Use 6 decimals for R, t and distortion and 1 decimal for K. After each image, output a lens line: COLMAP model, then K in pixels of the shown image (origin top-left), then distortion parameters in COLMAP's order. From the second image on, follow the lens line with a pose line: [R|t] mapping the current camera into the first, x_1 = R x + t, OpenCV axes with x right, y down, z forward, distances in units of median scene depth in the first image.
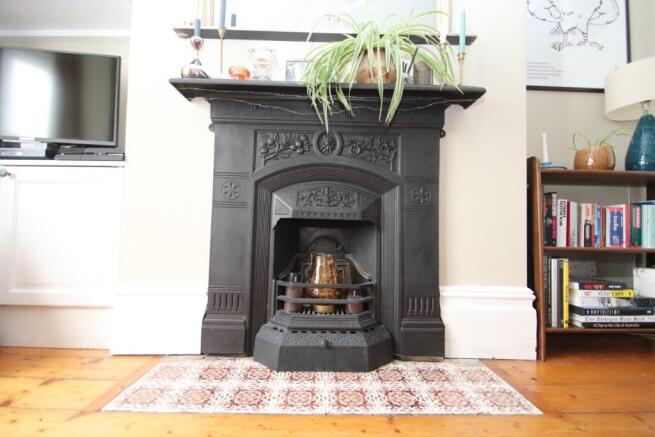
lens RADIAL K [[309.3, 0, 327.4], [0, 309.3, 219.3], [0, 0, 1]] dist [0.000803, -0.000974]
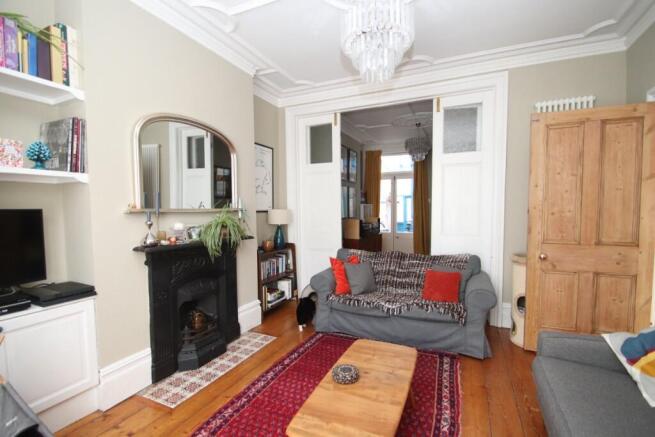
lens RADIAL K [[309.3, 0, 326.9], [0, 309.3, 219.5], [0, 0, 1]] dist [0.000803, -0.000974]
pose [[0.433587, -0.056453, 0.899342, -1.569117], [-0.024942, 0.996901, 0.074602, -0.729528], [-0.900767, -0.054778, 0.430835, -0.721578]]
